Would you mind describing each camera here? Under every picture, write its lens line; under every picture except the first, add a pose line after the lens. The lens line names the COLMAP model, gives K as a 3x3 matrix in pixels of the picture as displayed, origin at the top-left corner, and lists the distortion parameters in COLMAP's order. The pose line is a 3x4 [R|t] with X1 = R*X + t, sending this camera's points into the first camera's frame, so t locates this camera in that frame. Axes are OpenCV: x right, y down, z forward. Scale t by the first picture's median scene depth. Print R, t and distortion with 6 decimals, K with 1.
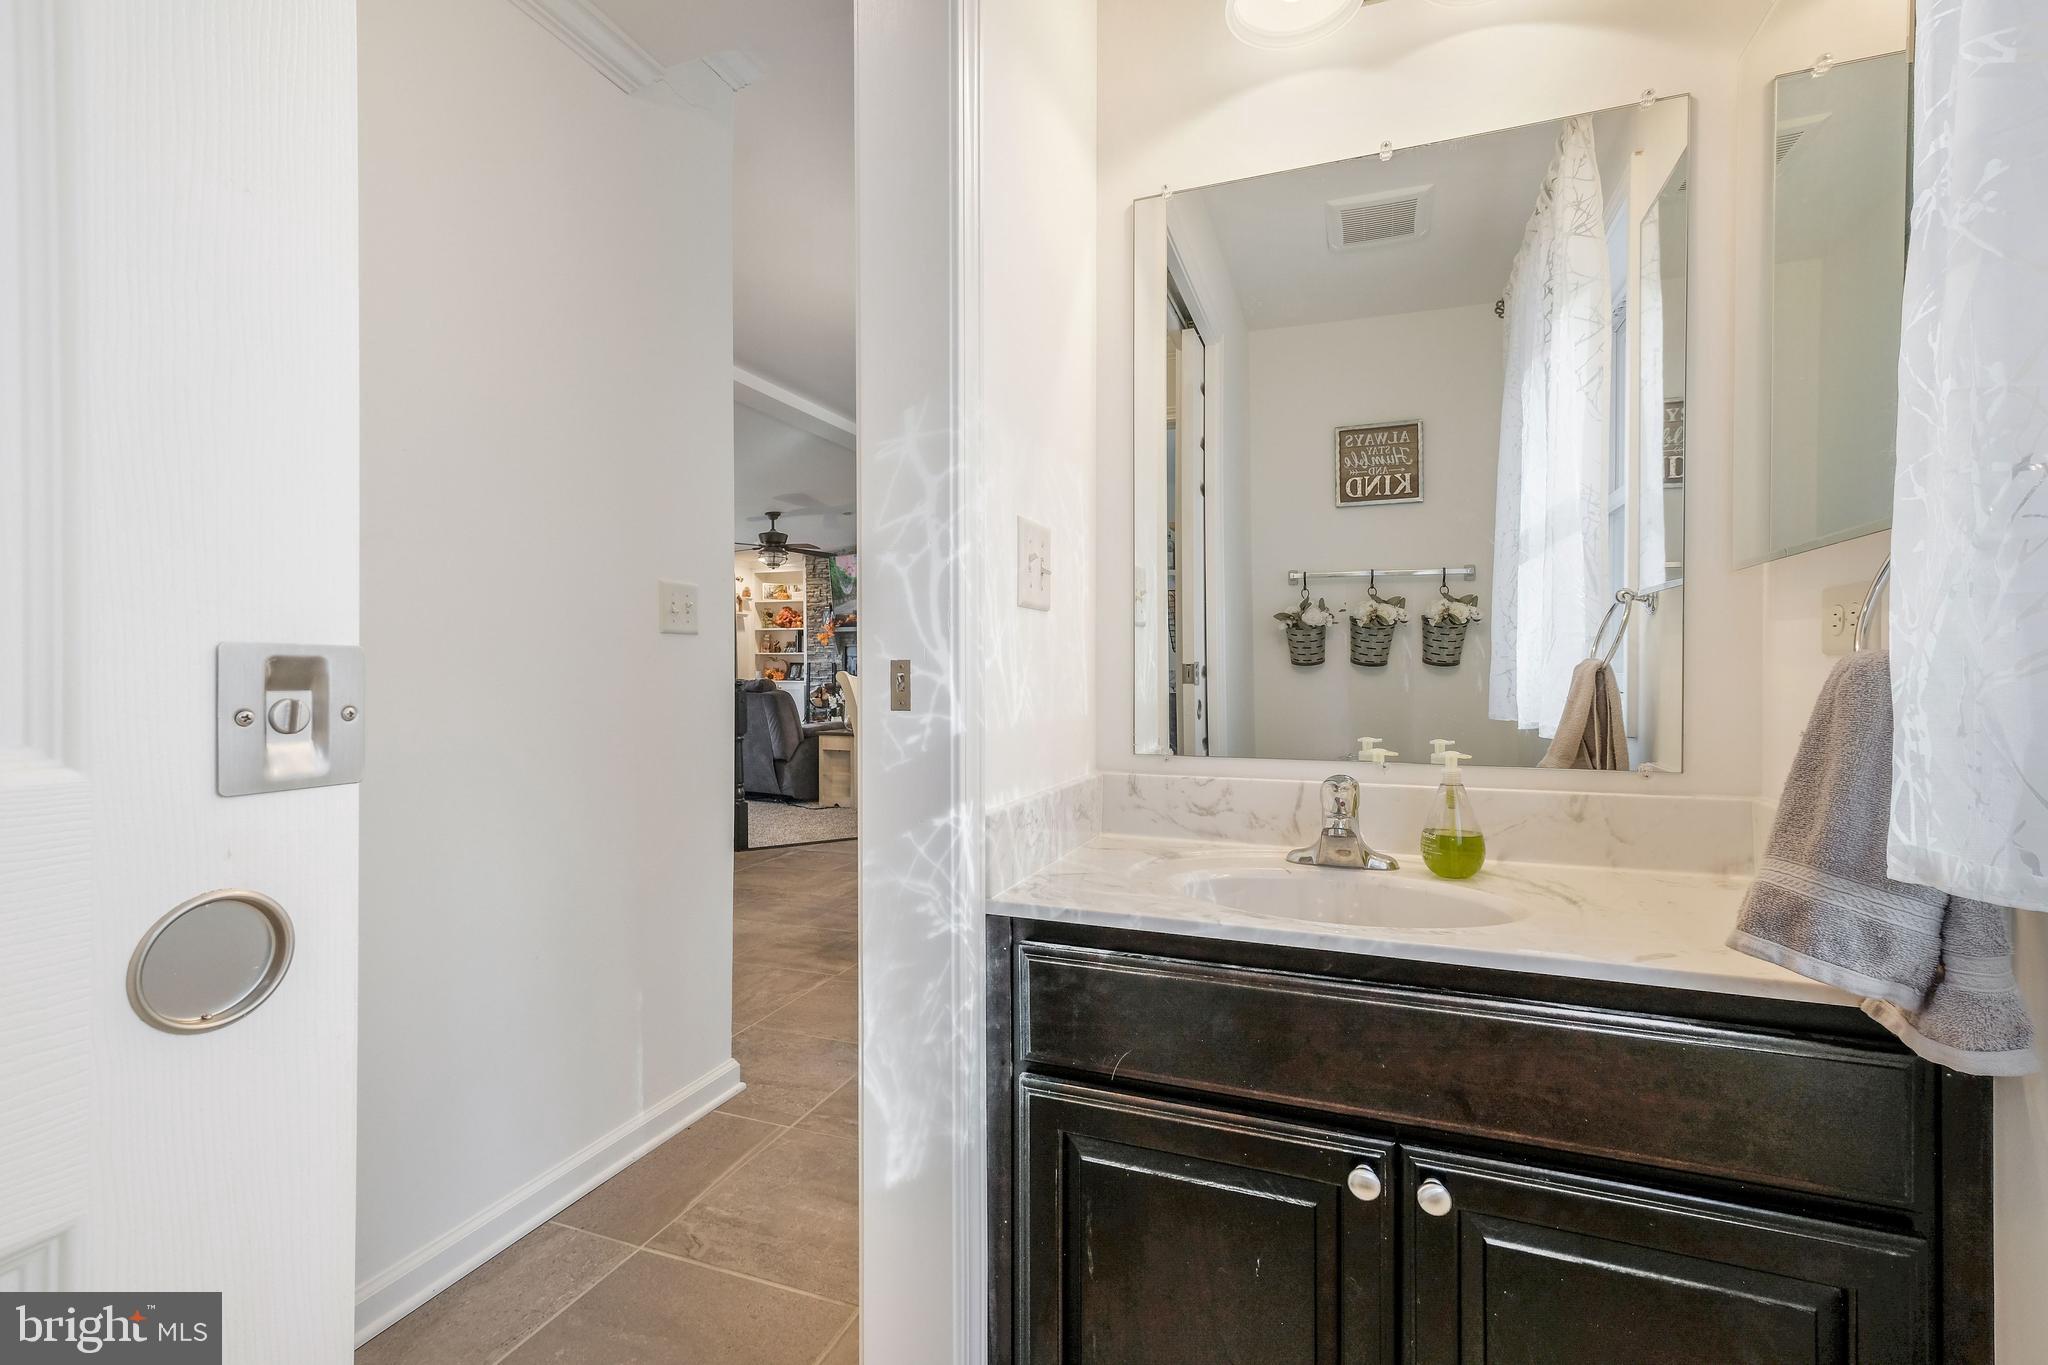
lens RADIAL K [[903.0, 0, 1031.1], [0, 903.0, 683.5], [0, 0, 1]] dist [0.001423, -0.001892]
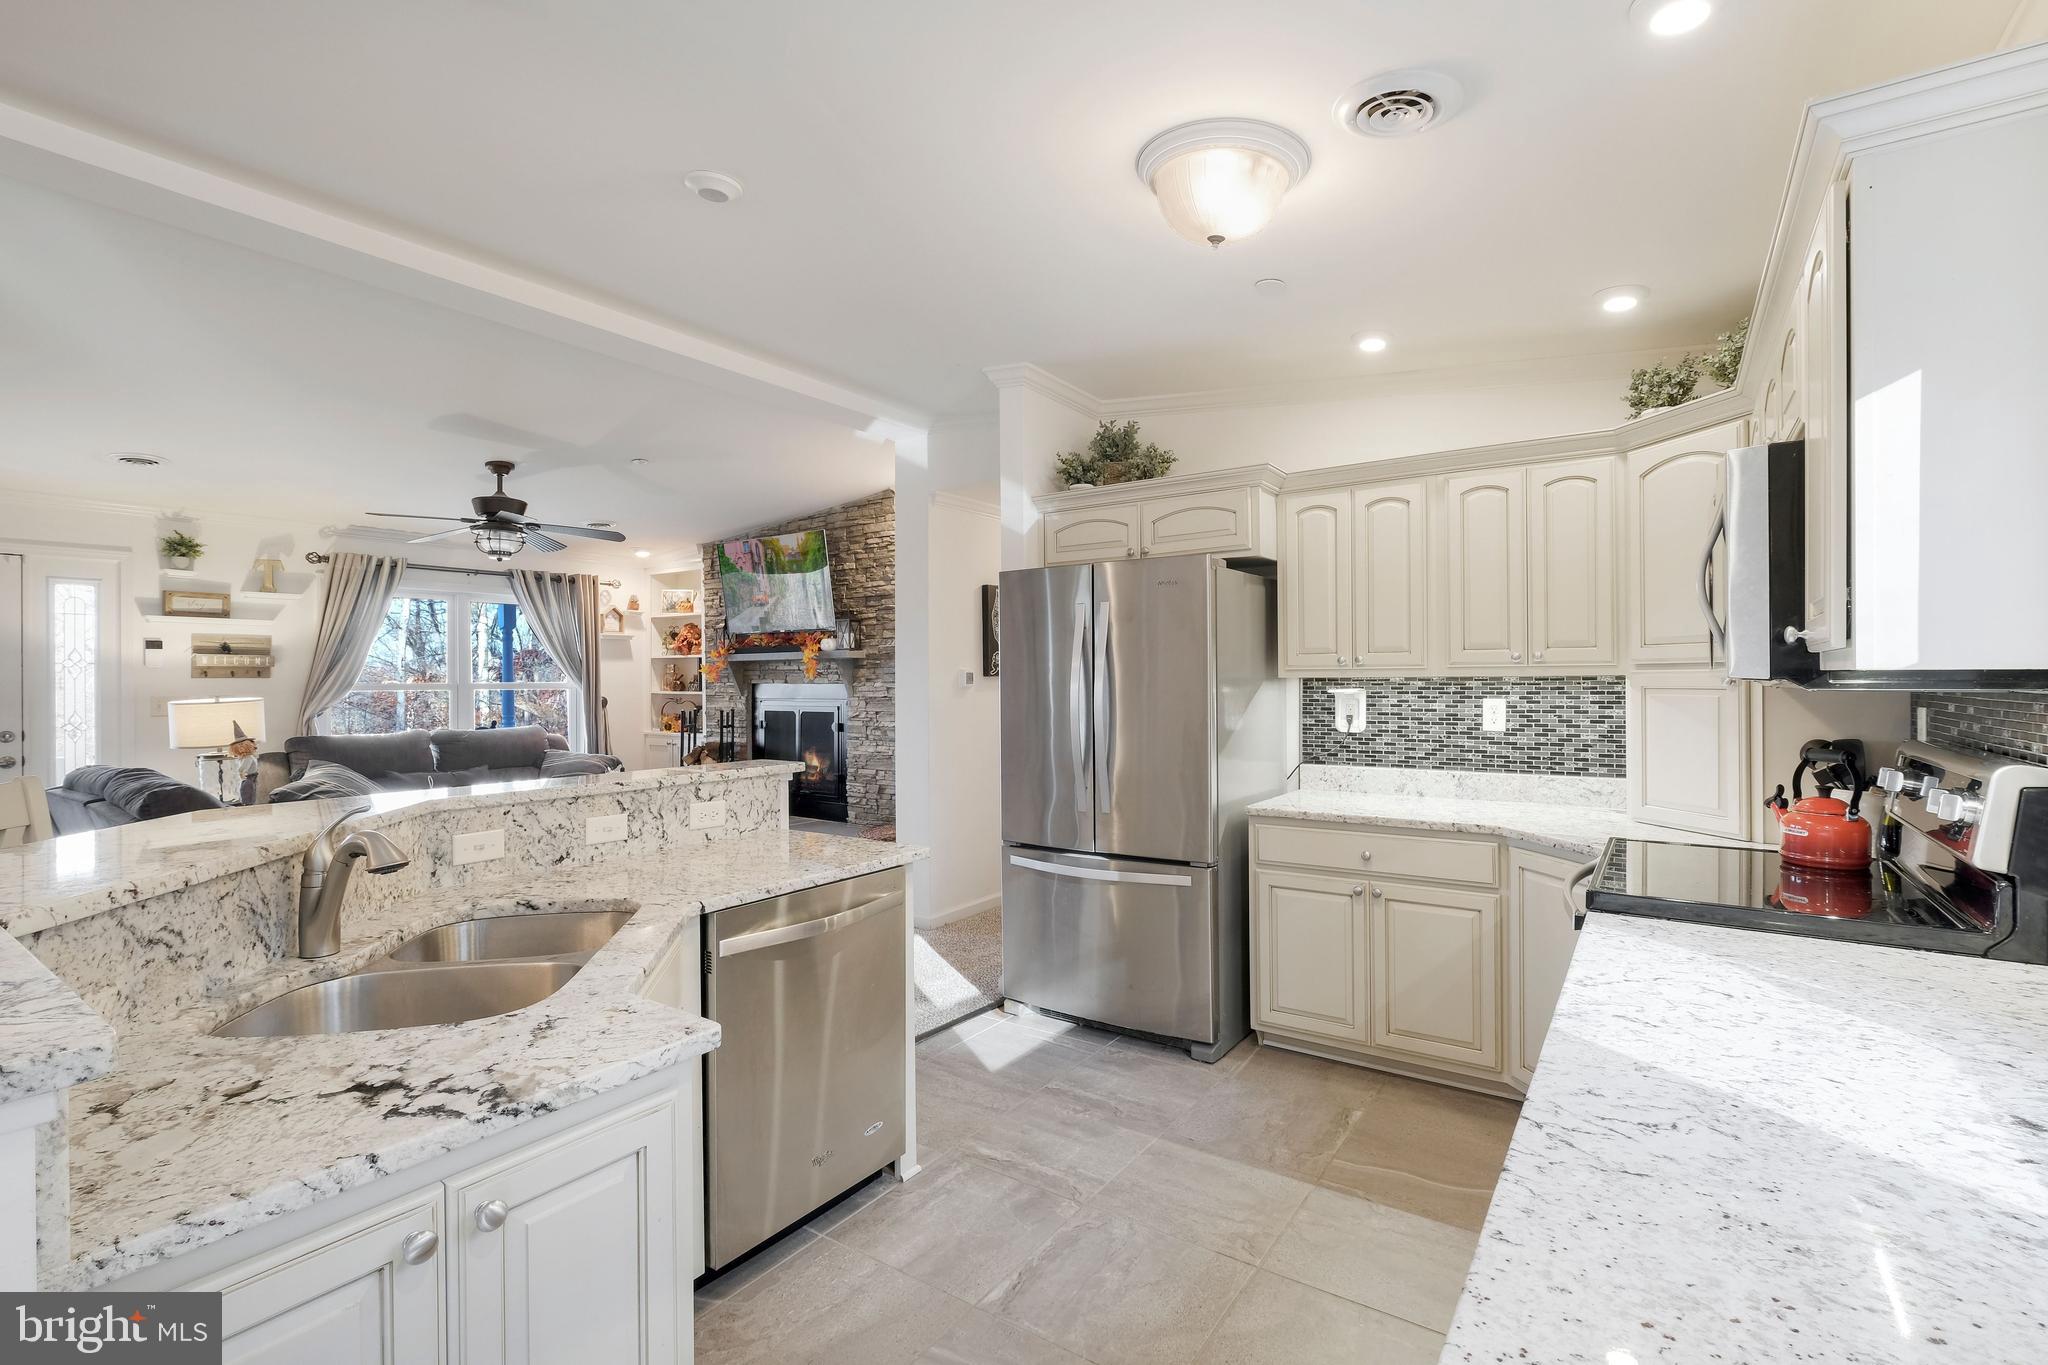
lens RADIAL K [[903.0, 0, 1035.8], [0, 903.0, 682.5], [0, 0, 1]] dist [0.001423, -0.001892]
pose [[0.971247, 0.001300, -0.238071, 0.146105], [-0.004948, 0.999879, -0.014727, -0.031916], [0.238023, 0.015481, 0.971136, 0.406799]]
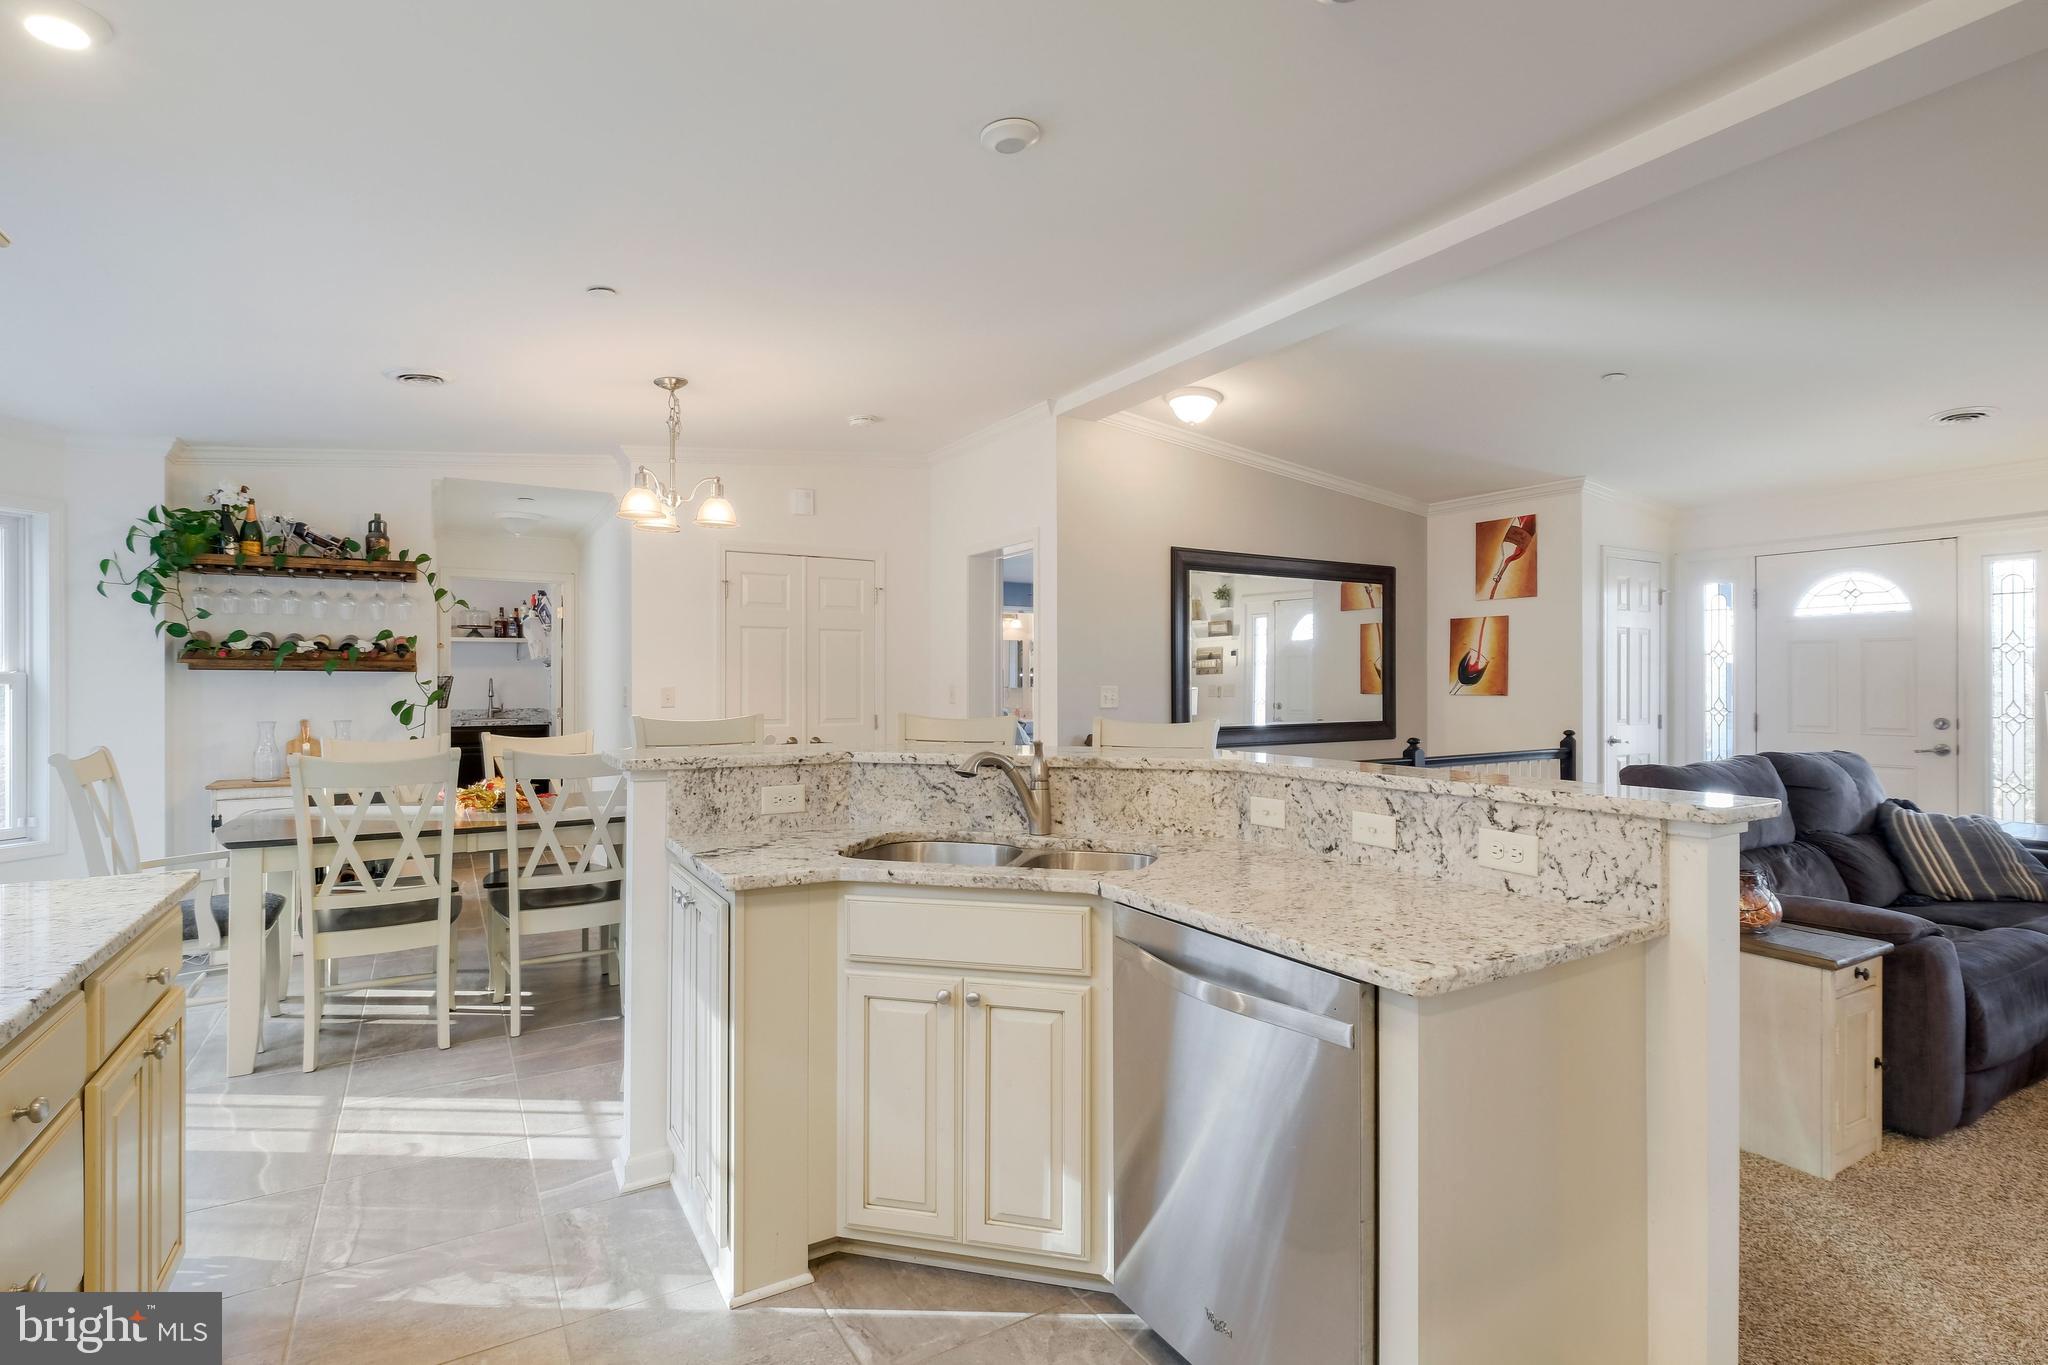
lens RADIAL K [[955.1, 0, 1013.2], [0, 955.1, 680.5], [0, 0, 1]] dist [-0.008090, -0.000957]
pose [[-0.619525, 0.003279, -0.784970, 0.186706], [-0.012040, 0.999834, 0.013678, -0.031116], [0.784885, 0.017925, -0.619383, 0.641031]]
